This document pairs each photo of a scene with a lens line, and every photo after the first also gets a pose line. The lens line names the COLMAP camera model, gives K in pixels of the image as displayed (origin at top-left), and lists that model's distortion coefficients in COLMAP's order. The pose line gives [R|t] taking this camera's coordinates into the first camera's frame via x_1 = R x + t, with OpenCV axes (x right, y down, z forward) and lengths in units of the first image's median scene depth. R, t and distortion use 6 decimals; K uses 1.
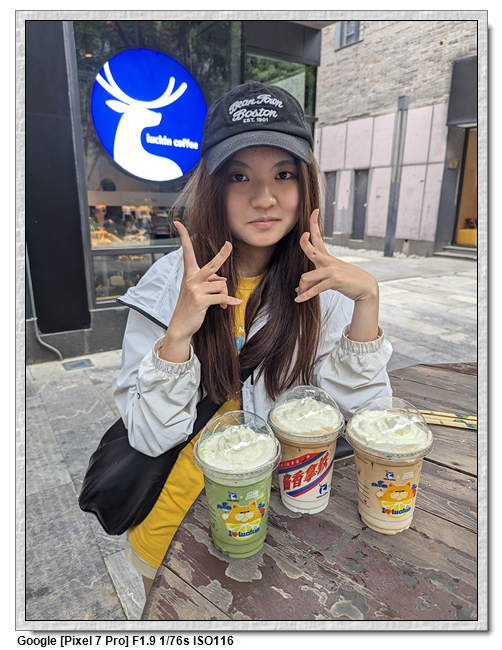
lens RADIAL K [[423.8, 0, 251.7], [0, 423.8, 316.2], [0, 0, 1]] dist [0.021445, -0.031531]
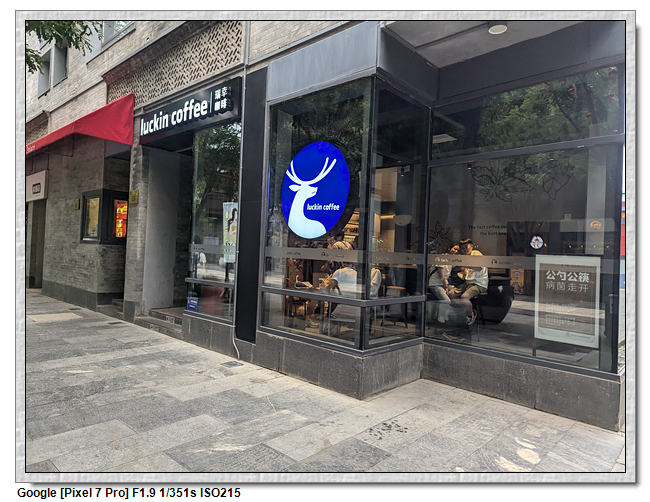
lens RADIAL K [[423.8, 0, 338.5], [0, 423.8, 249.1], [0, 0, 1]] dist [0.021445, -0.031531]
pose [[0.271939, -0.006433, -0.962293, 1.011904], [-0.284127, 0.954861, -0.086676, -0.221015], [0.919413, 0.296984, 0.257836, 0.814595]]
